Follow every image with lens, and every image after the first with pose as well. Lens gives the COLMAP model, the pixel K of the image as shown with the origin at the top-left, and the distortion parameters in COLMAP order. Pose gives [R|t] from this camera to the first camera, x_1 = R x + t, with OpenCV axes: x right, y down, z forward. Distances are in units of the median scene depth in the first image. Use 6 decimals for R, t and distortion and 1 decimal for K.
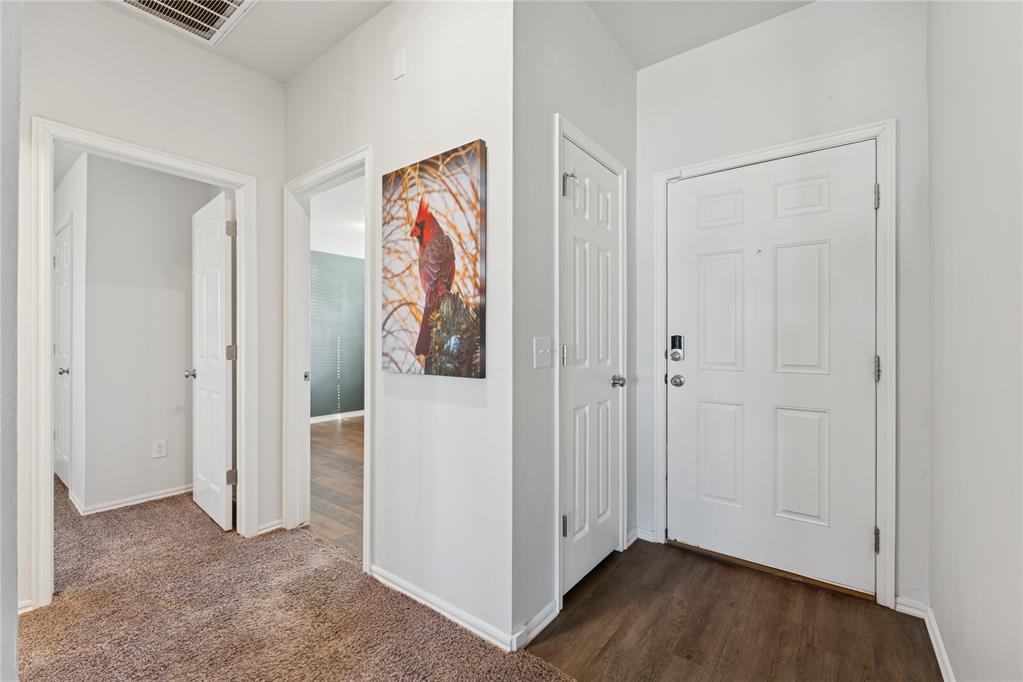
lens RADIAL K [[434.7, 0, 506.4], [0, 434.7, 341.4], [0, 0, 1]] dist [0.003498, -0.000682]
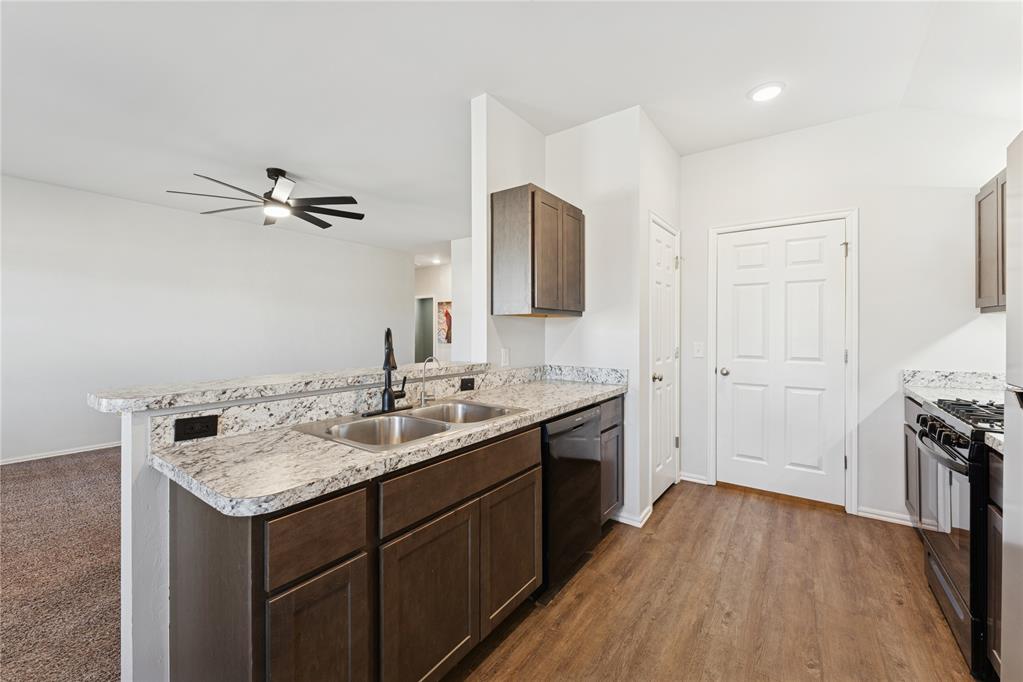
lens RADIAL K [[408.6, 0, 506.9], [0, 408.6, 331.6], [0, 0, 1]] dist [-0.002577, -0.000026]
pose [[0.999573, -0.000885, 0.029208, 0.376751], [0.000535, 0.999928, 0.011963, -0.117634], [-0.029216, -0.011942, 0.999502, -3.835438]]
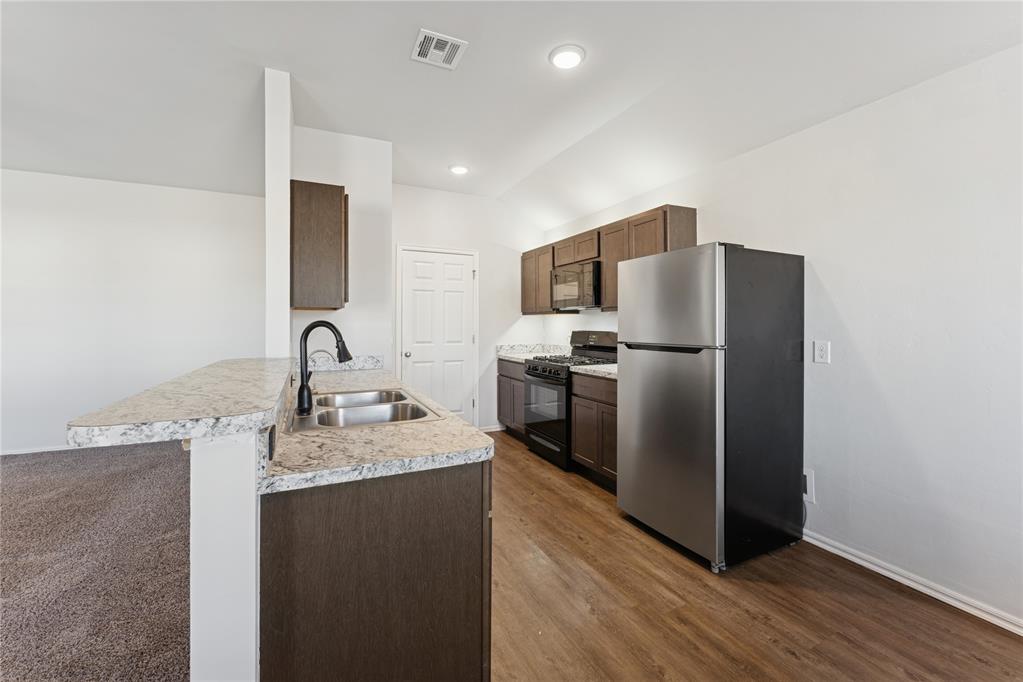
lens RADIAL K [[408.6, 0, 507.5], [0, 408.6, 324.4], [0, 0, 1]] dist [-0.002577, -0.000026]
pose [[0.446414, -0.000967, 0.894826, -0.495555], [-0.011080, 0.999917, 0.006609, -0.116471], [-0.894758, -0.012865, 0.446366, -3.667151]]
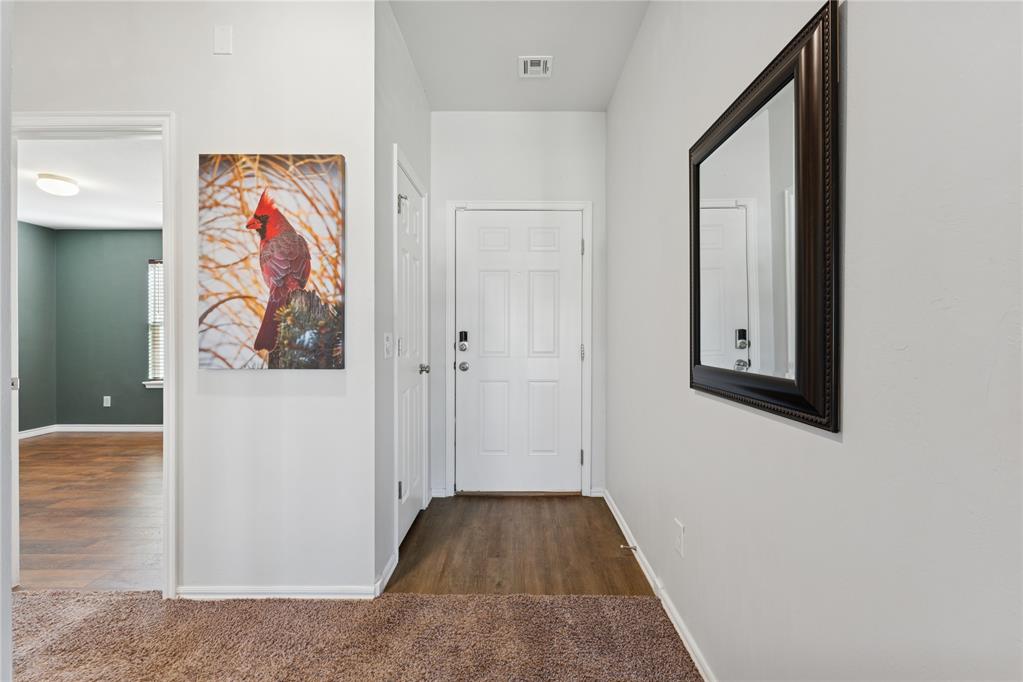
lens RADIAL K [[434.7, 0, 516.1], [0, 434.7, 341.1], [0, 0, 1]] dist [0.003498, -0.000682]
pose [[0.793649, -0.008093, 0.608322, -0.341217], [0.000940, 0.999927, 0.012077, -0.000080], [-0.608375, -0.009013, 0.793599, -0.142433]]
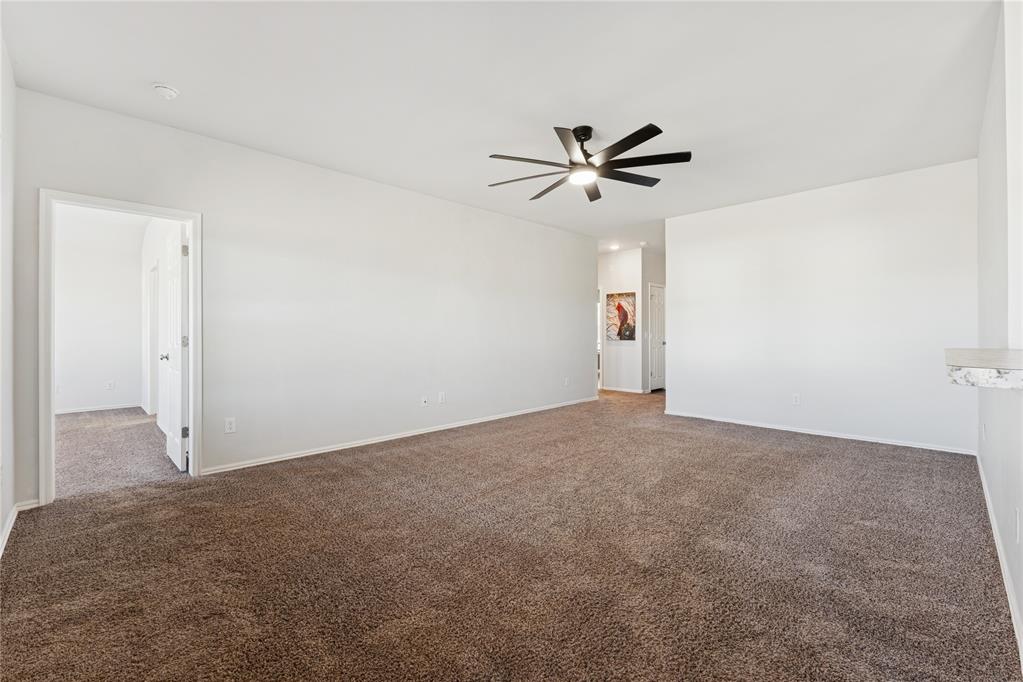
lens RADIAL K [[434.7, 0, 507.0], [0, 434.7, 333.2], [0, 0, 1]] dist [0.003498, -0.000682]
pose [[0.991954, -0.004932, -0.126503, -0.776102], [0.006320, 0.999924, 0.010568, -0.052930], [0.126441, -0.011282, 0.991910, -3.648605]]
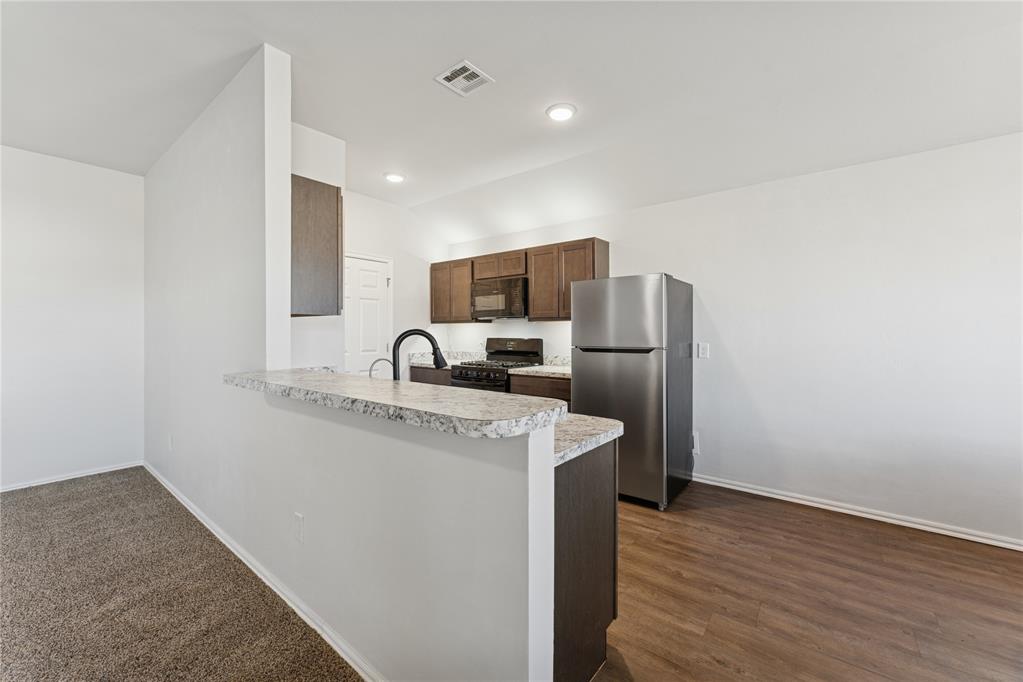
lens RADIAL K [[408.6, 0, 508.0], [0, 408.6, 331.1], [0, 0, 1]] dist [-0.002577, -0.000026]
pose [[0.014211, 0.001155, 0.999898, -0.807821], [-0.010077, 0.999949, -0.001012, -0.111932], [-0.999848, -0.010061, 0.014222, -3.112891]]
